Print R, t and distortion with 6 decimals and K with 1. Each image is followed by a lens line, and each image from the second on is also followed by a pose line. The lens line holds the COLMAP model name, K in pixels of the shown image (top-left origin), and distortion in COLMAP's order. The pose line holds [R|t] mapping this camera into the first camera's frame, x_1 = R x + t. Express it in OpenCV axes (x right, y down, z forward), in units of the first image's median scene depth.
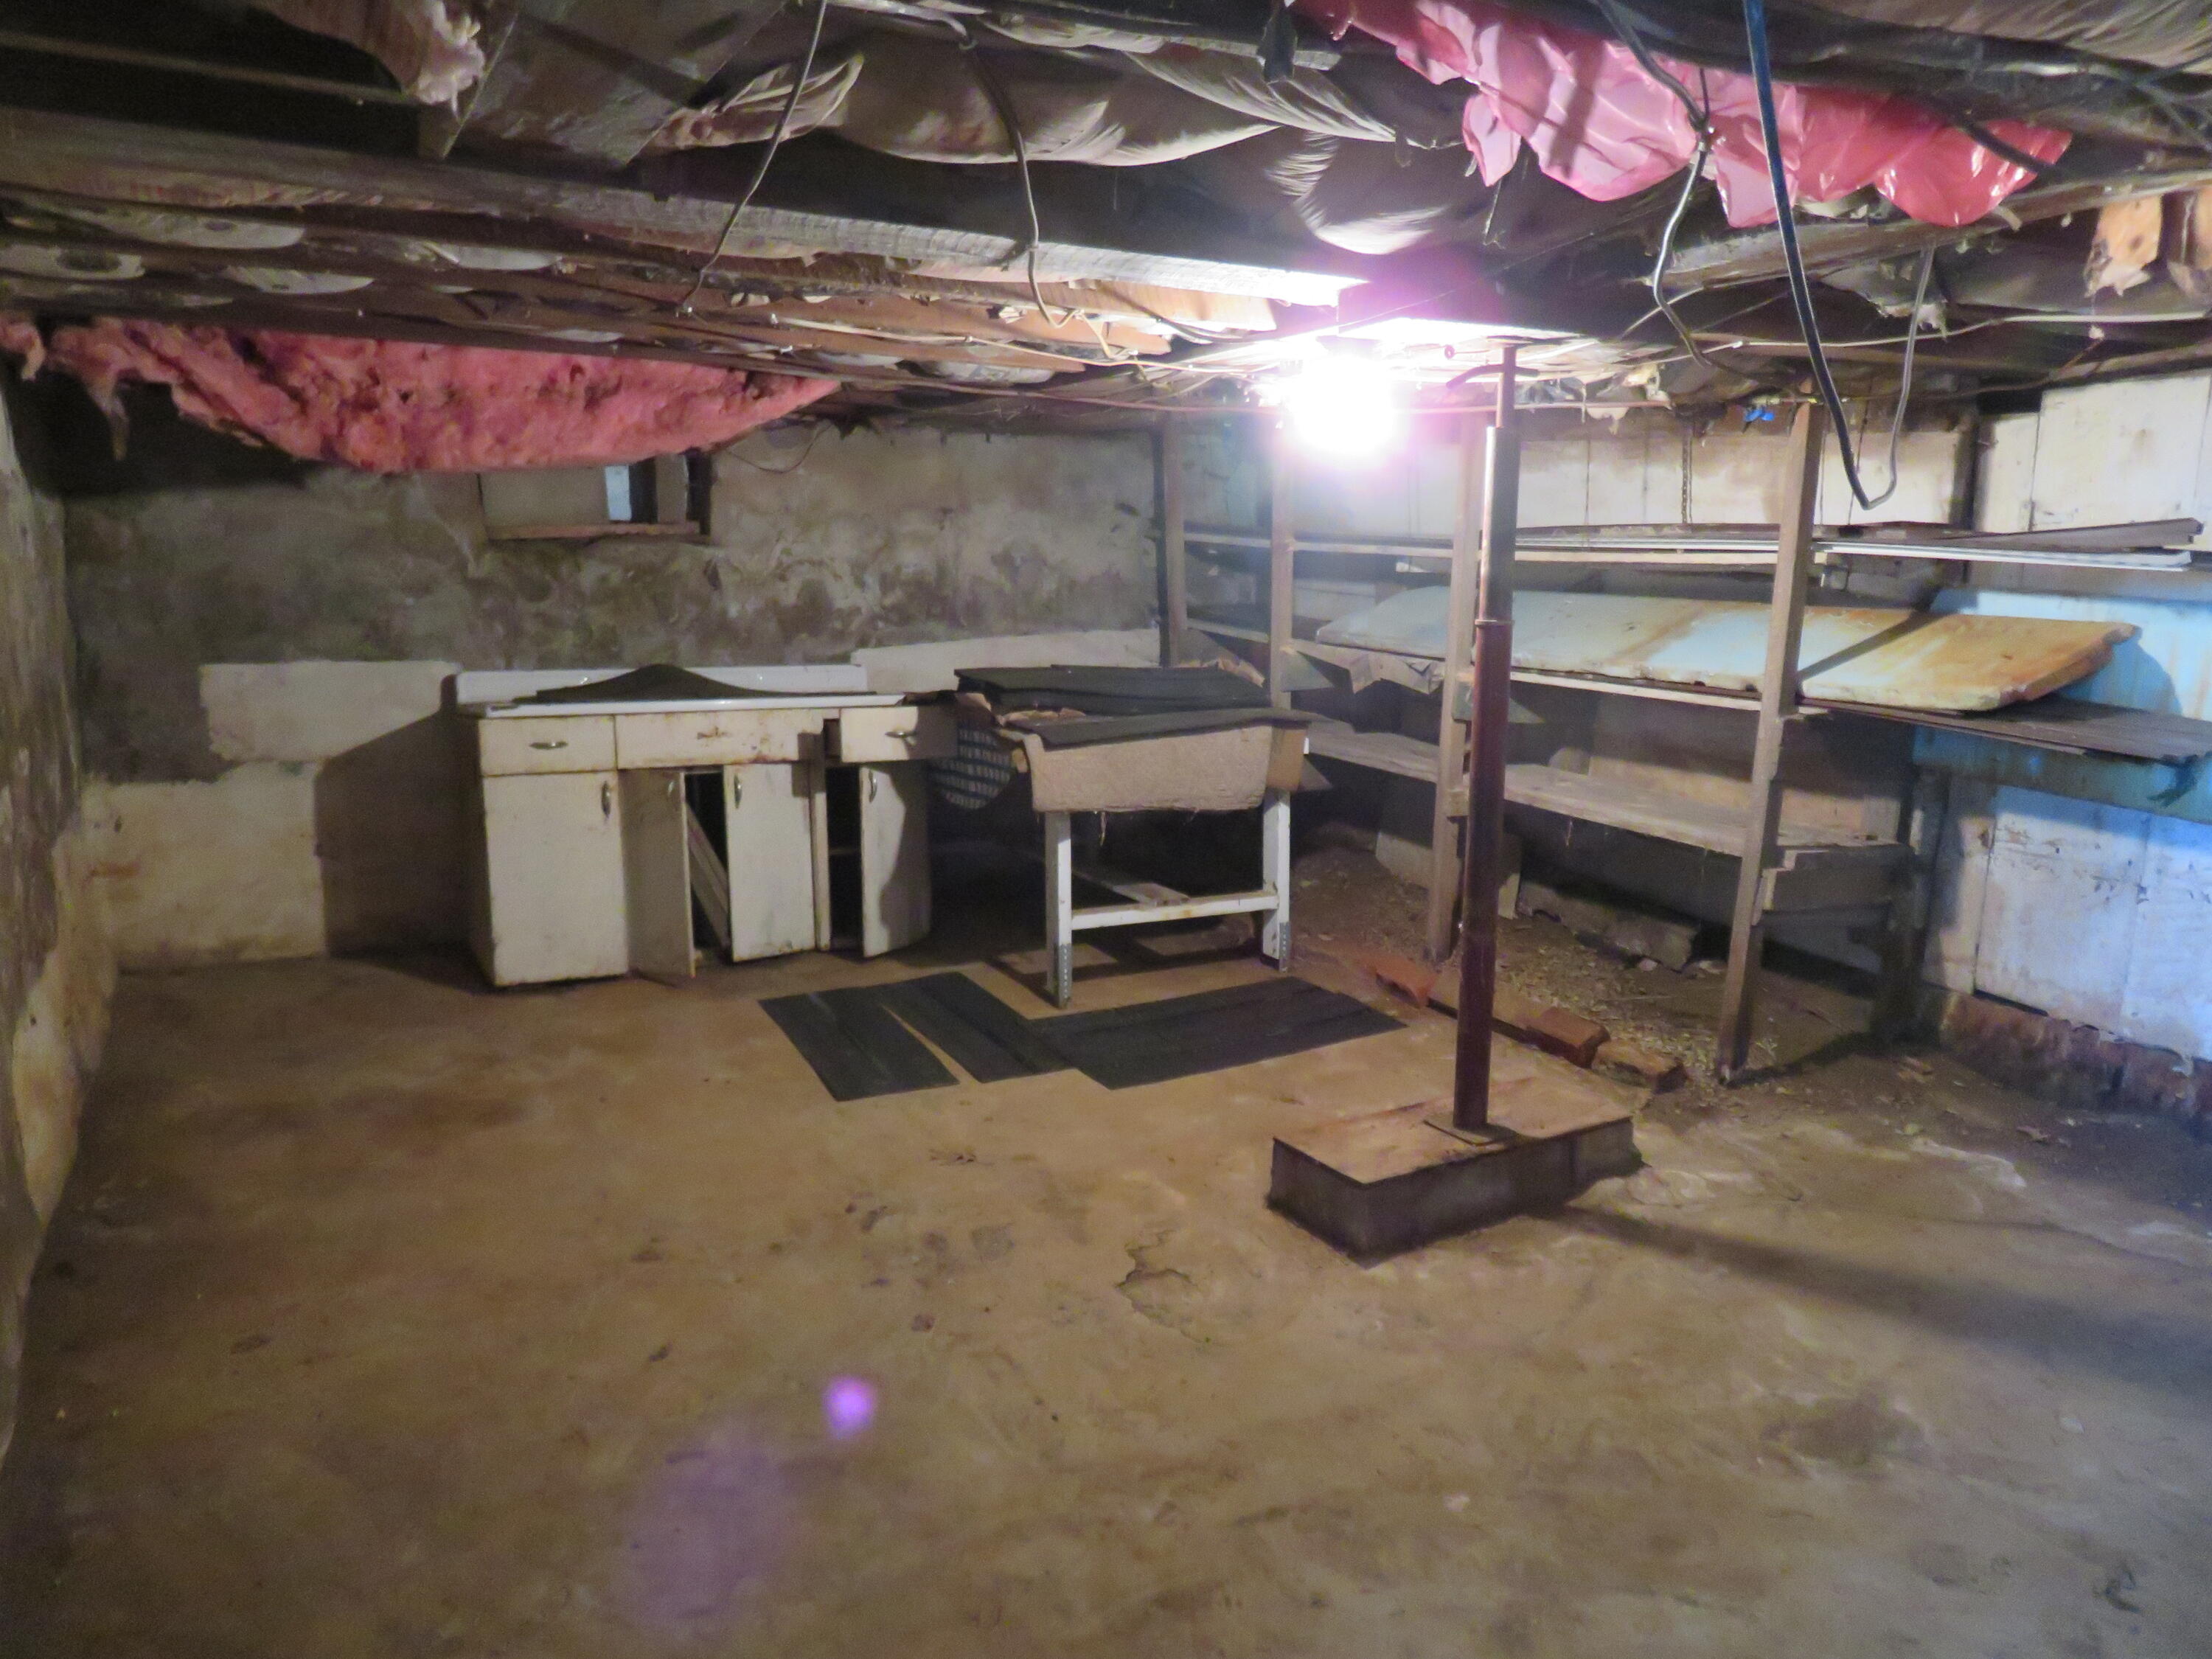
lens RADIAL K [[1582.6, 0, 1103.6], [0, 1582.6, 838.4], [0, 0, 1]] dist [-0.009334, 0.005380]
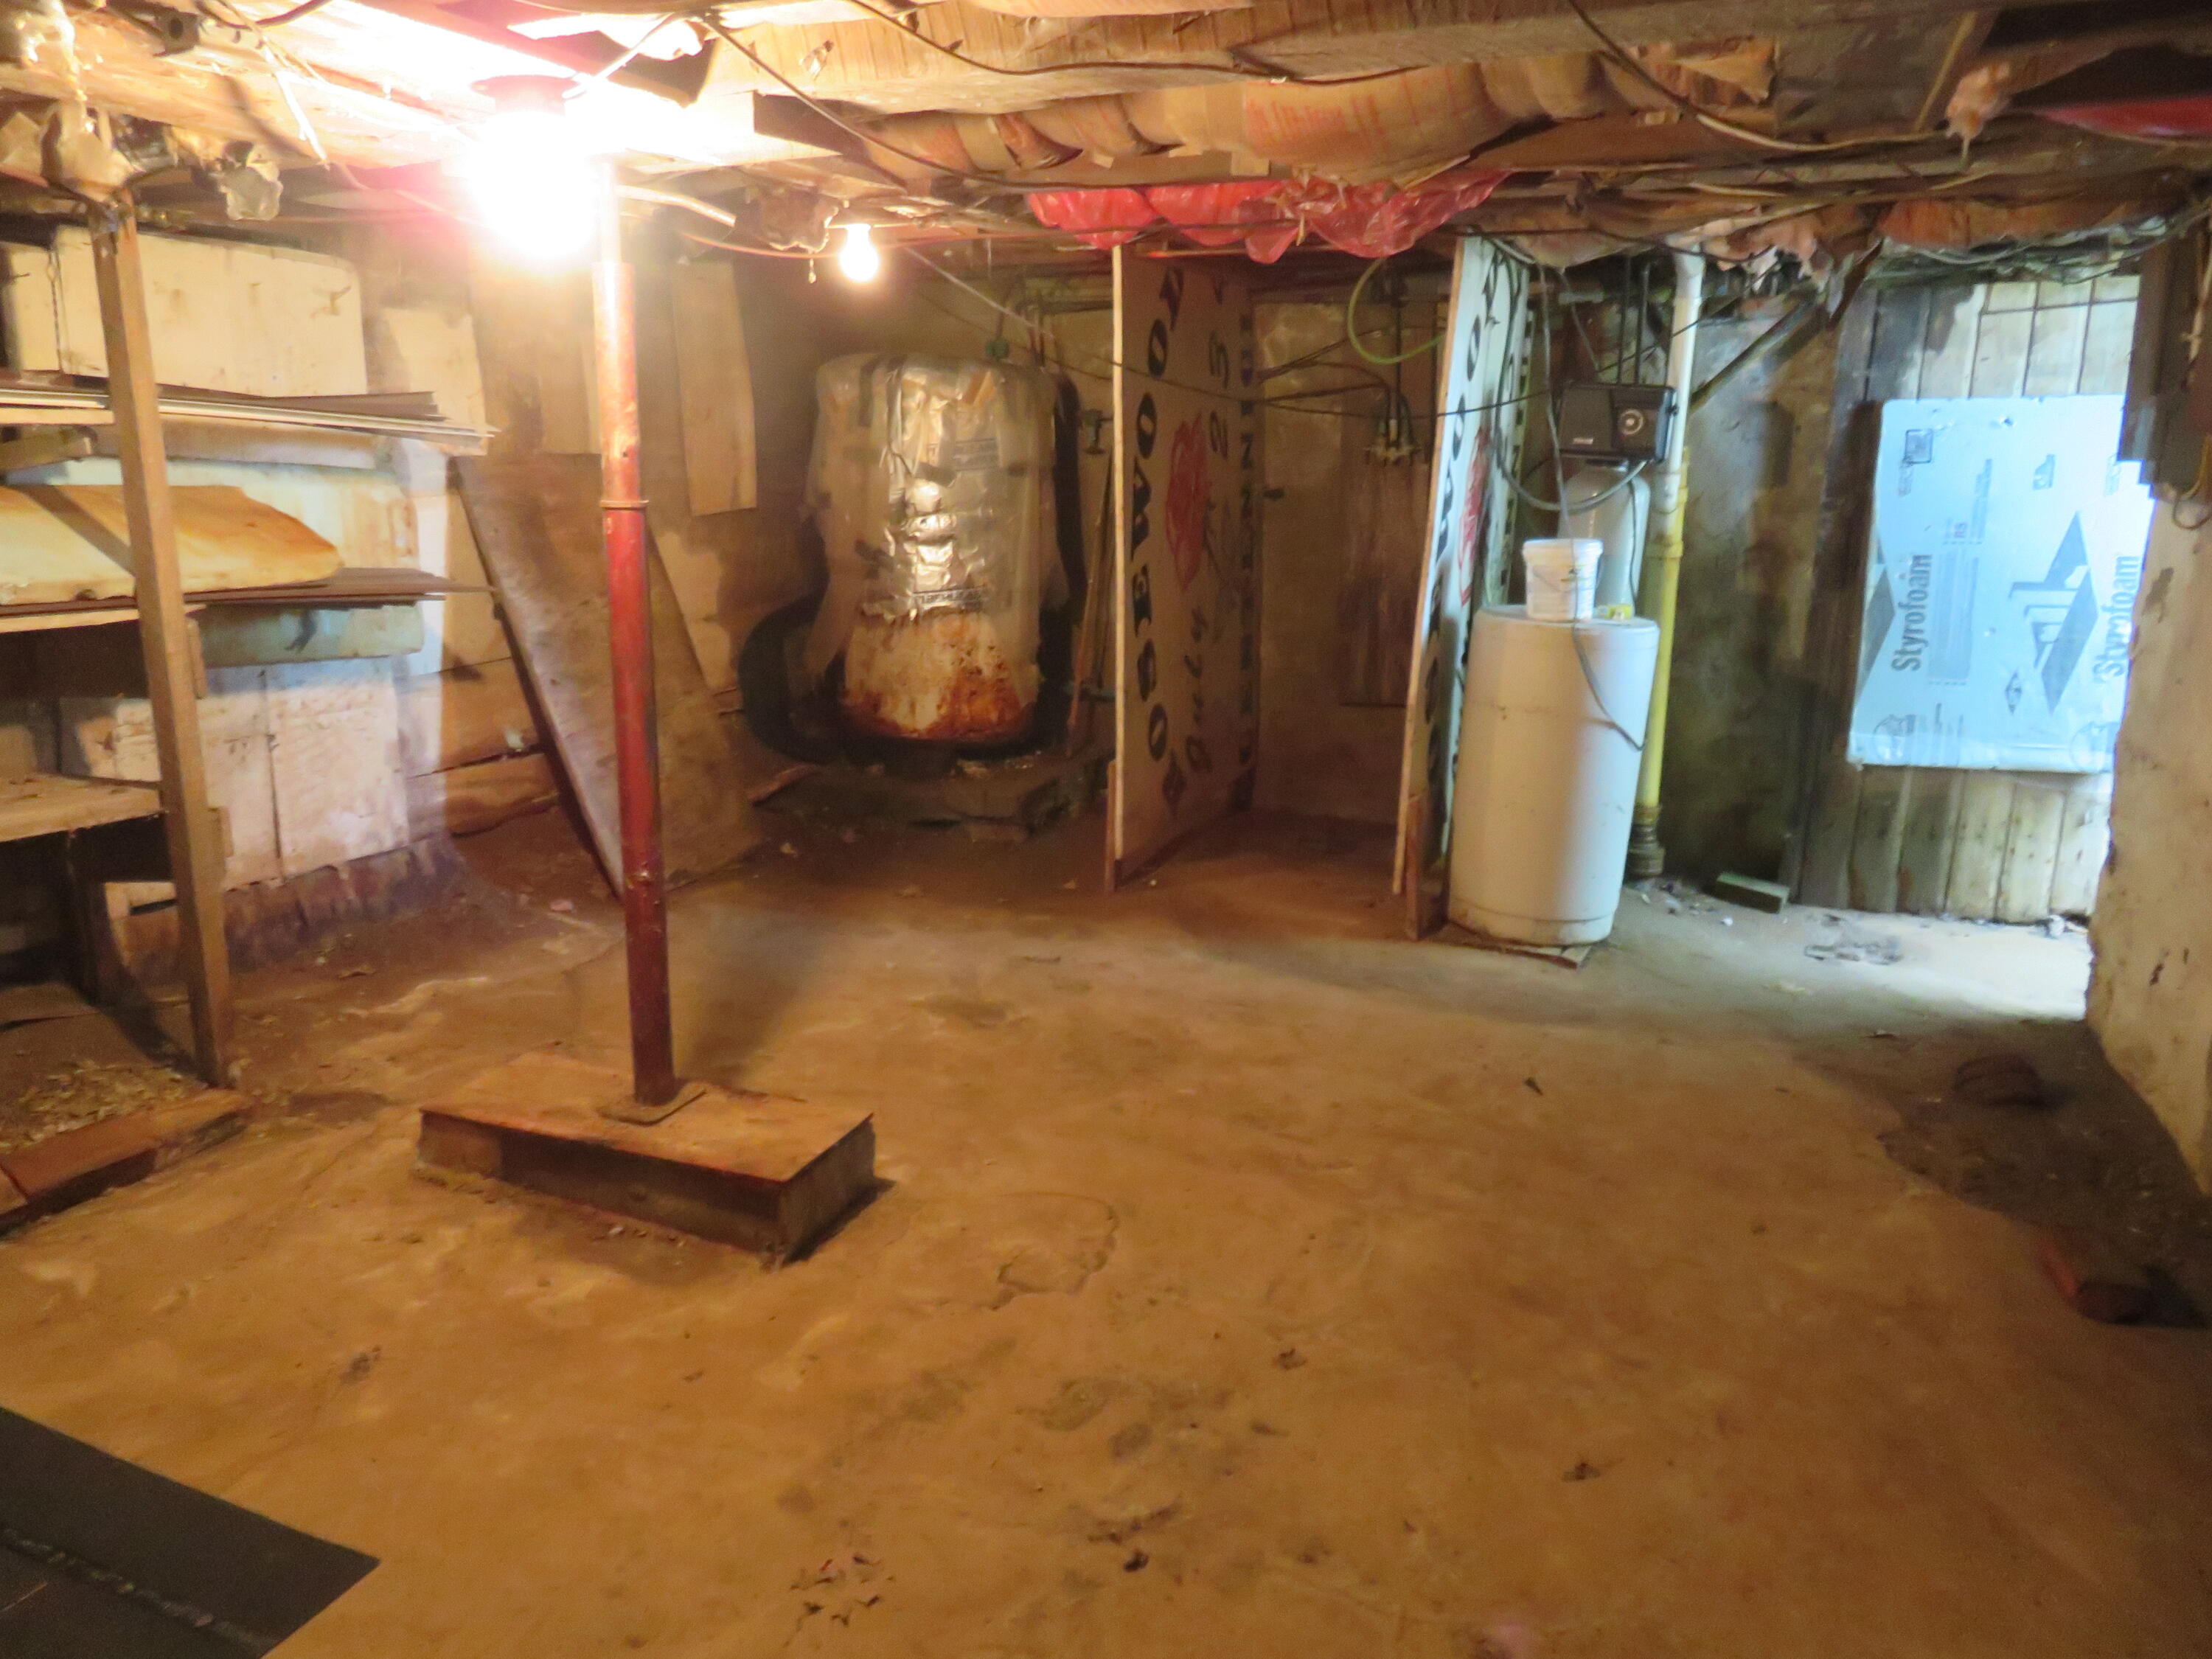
lens RADIAL K [[1582.6, 0, 1100.9], [0, 1582.6, 825.1], [0, 0, 1]] dist [-0.009334, 0.005380]
pose [[-0.635835, -0.191069, 0.747801, -0.571881], [0.117683, 0.933545, 0.338591, -0.233053], [-0.762800, 0.303292, -0.571095, 1.346368]]
